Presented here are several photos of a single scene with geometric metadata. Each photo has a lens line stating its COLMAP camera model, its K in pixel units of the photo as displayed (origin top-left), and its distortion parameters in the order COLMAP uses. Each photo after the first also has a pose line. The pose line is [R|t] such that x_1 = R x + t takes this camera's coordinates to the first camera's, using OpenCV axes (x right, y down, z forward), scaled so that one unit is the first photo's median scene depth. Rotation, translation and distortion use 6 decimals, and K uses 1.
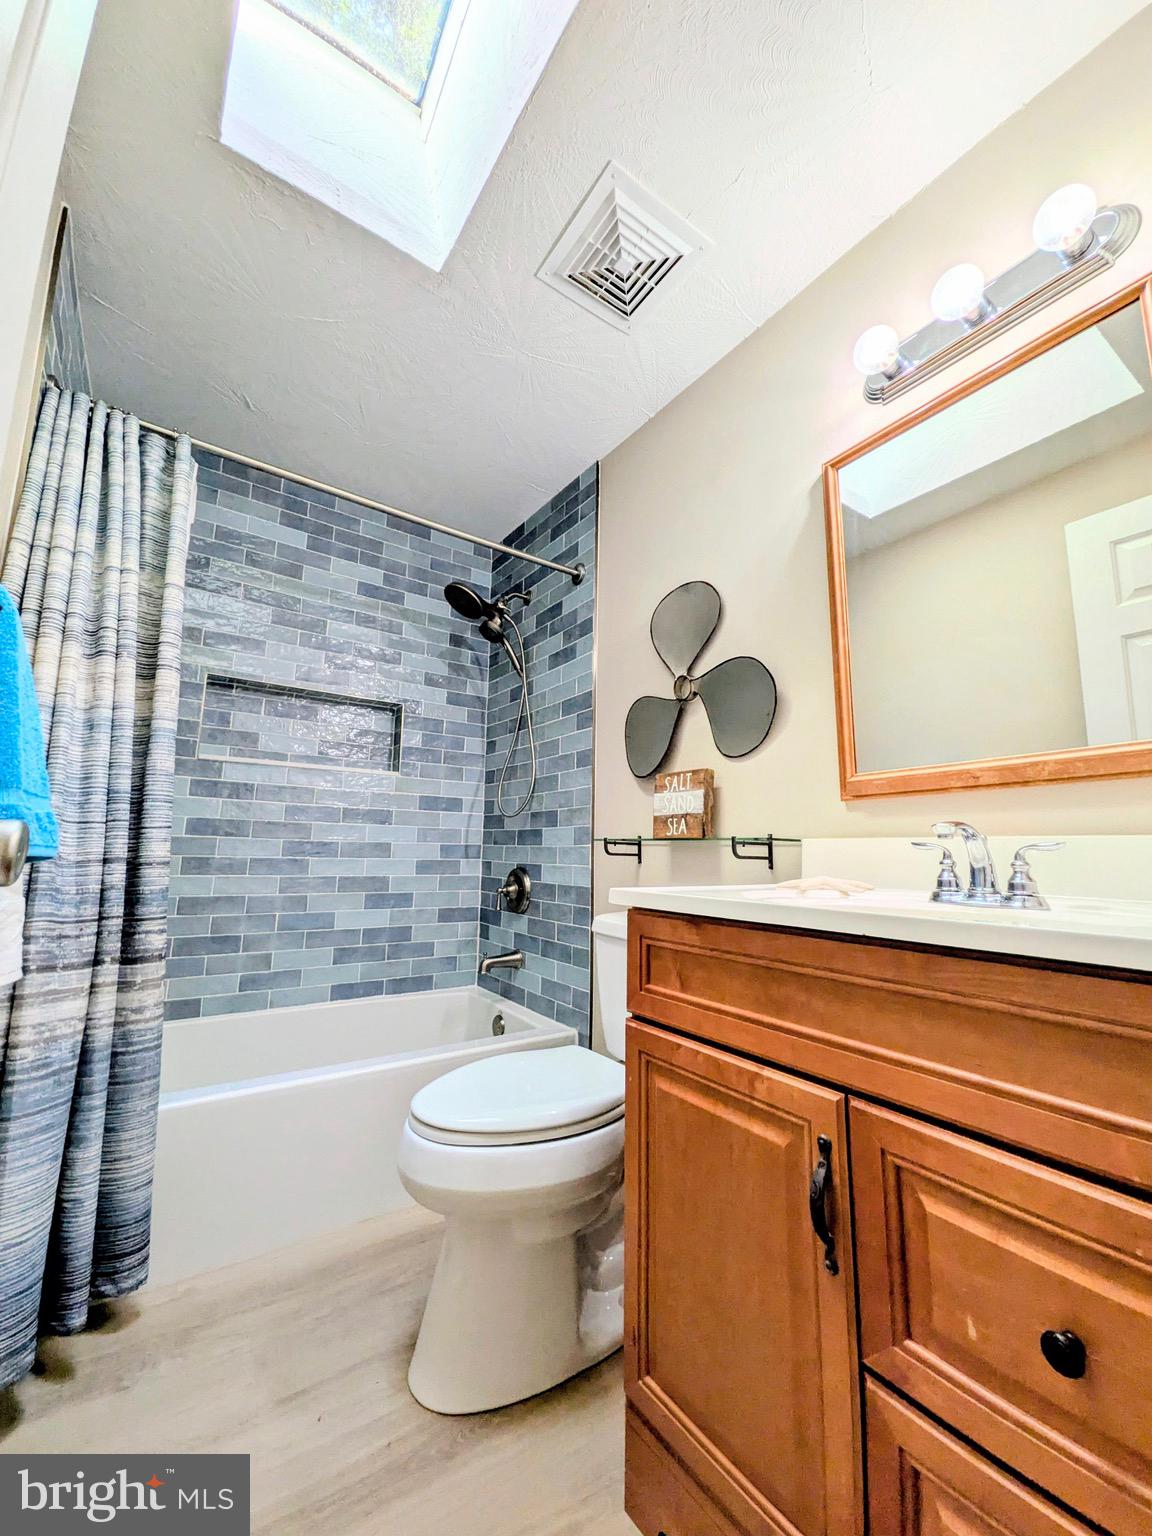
lens RADIAL K [[606.1, 0, 566.9], [0, 606.1, 766.1], [0, 0, 1]] dist [0.010580, -0.005151]
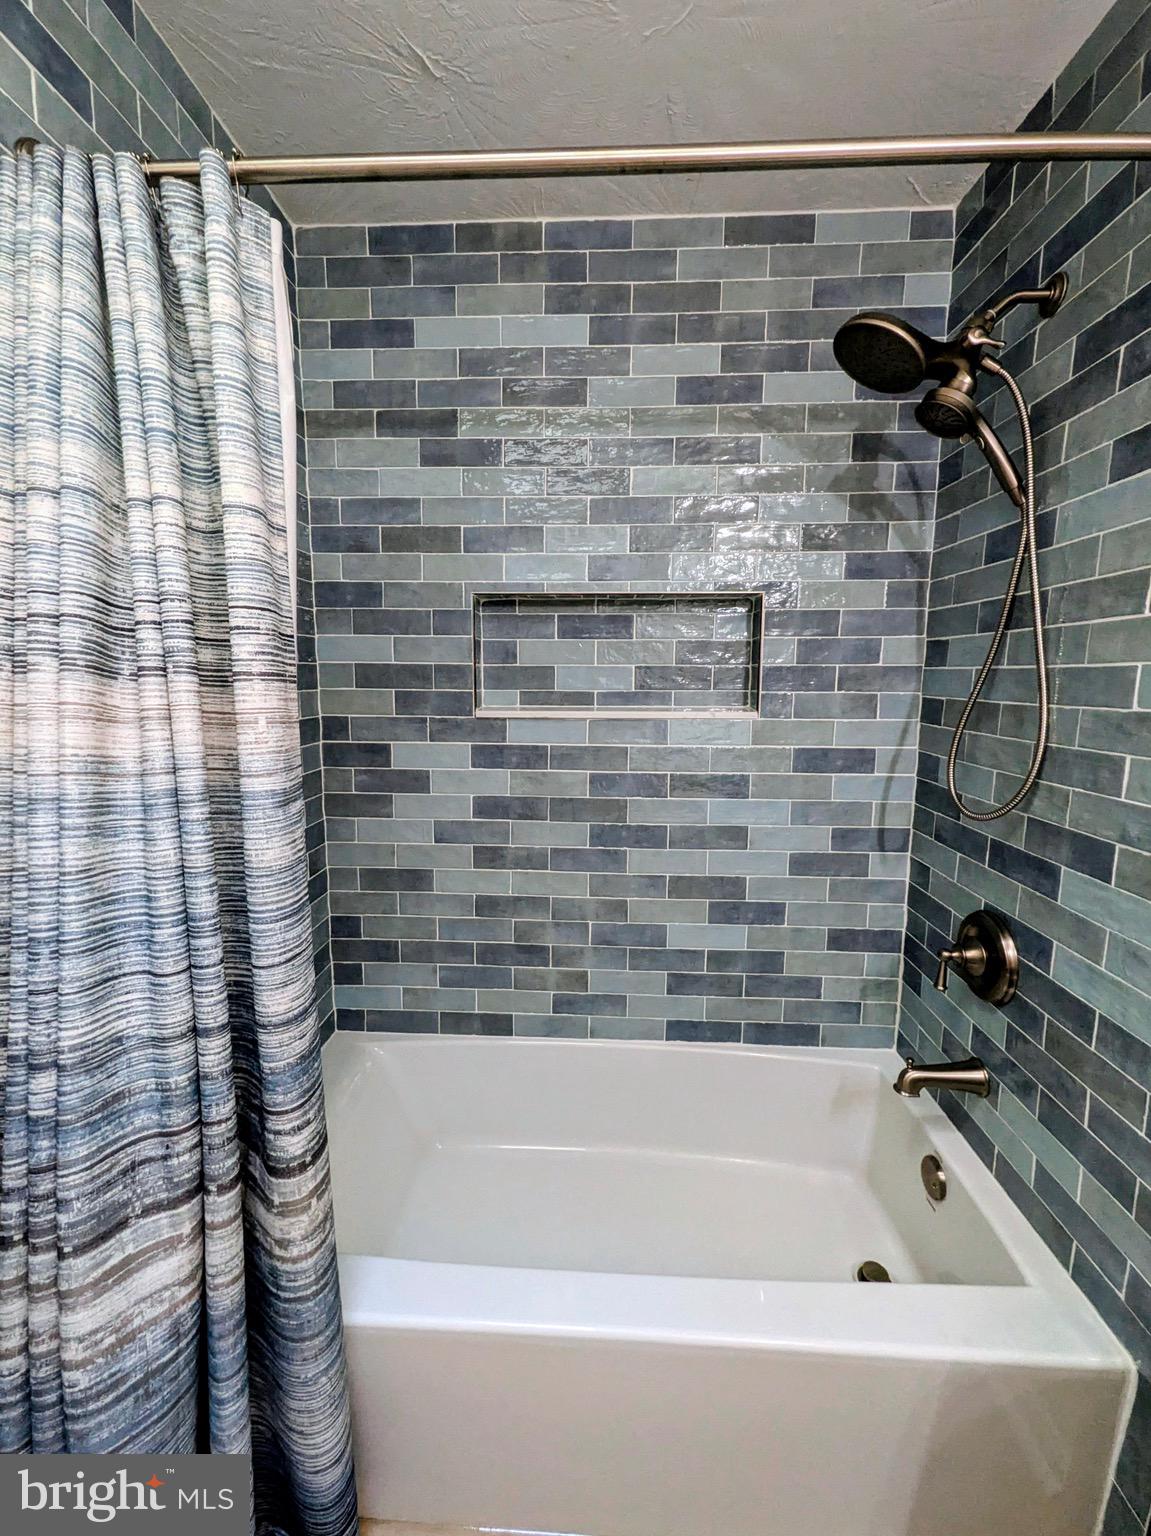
lens RADIAL K [[606.1, 0, 582.4], [0, 606.1, 755.3], [0, 0, 1]] dist [0.010580, -0.005151]
pose [[0.798458, 0.063812, -0.598659, -0.056869], [0.102024, 0.965644, 0.239005, -0.117340], [0.593342, -0.251913, 0.764516, 0.454943]]
